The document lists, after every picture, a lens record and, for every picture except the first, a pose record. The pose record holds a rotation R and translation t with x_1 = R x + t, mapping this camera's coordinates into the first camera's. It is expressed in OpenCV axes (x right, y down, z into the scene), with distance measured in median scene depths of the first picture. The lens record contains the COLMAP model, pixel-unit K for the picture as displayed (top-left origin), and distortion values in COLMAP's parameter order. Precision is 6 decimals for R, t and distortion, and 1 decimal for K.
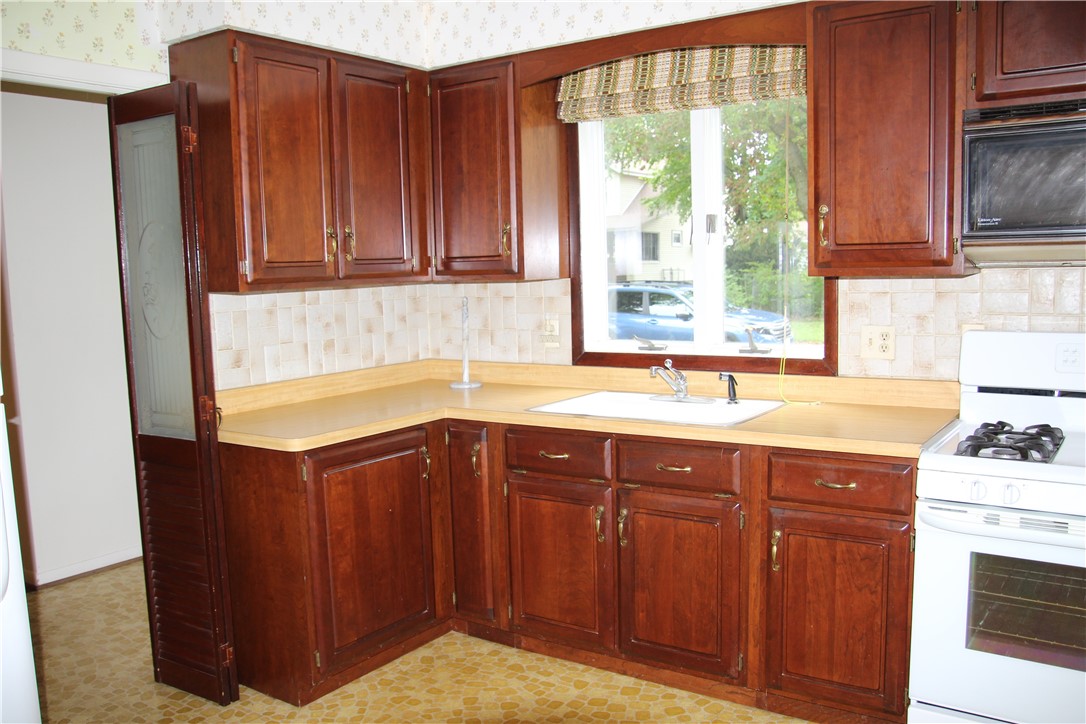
lens RADIAL K [[931.1, 0, 542.3], [0, 931.1, 369.9], [0, 0, 1]] dist [-0.131273, 0.134168]
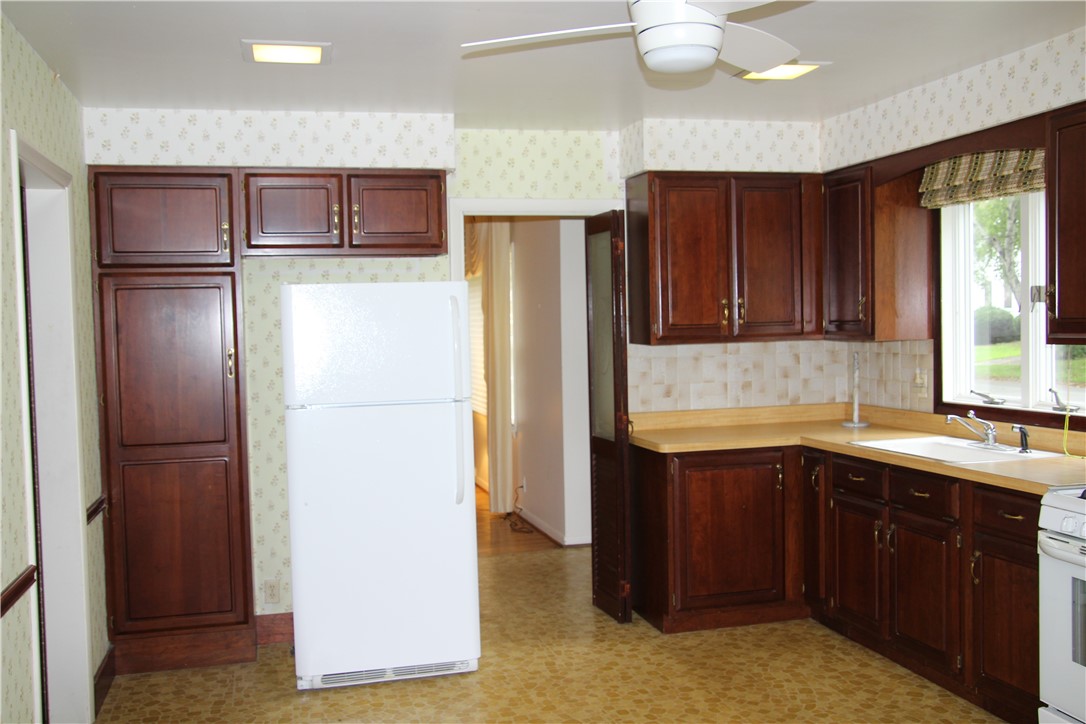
lens RADIAL K [[1028.6, 0, 543.0], [0, 1028.6, 362.0], [0, 0, 1]] dist [-0.007737, 0.001364]
pose [[0.766540, 0.035390, -0.641220, 0.567486], [-0.070955, 0.997034, -0.029795, 0.004676], [0.638264, 0.068337, 0.766778, -0.364052]]
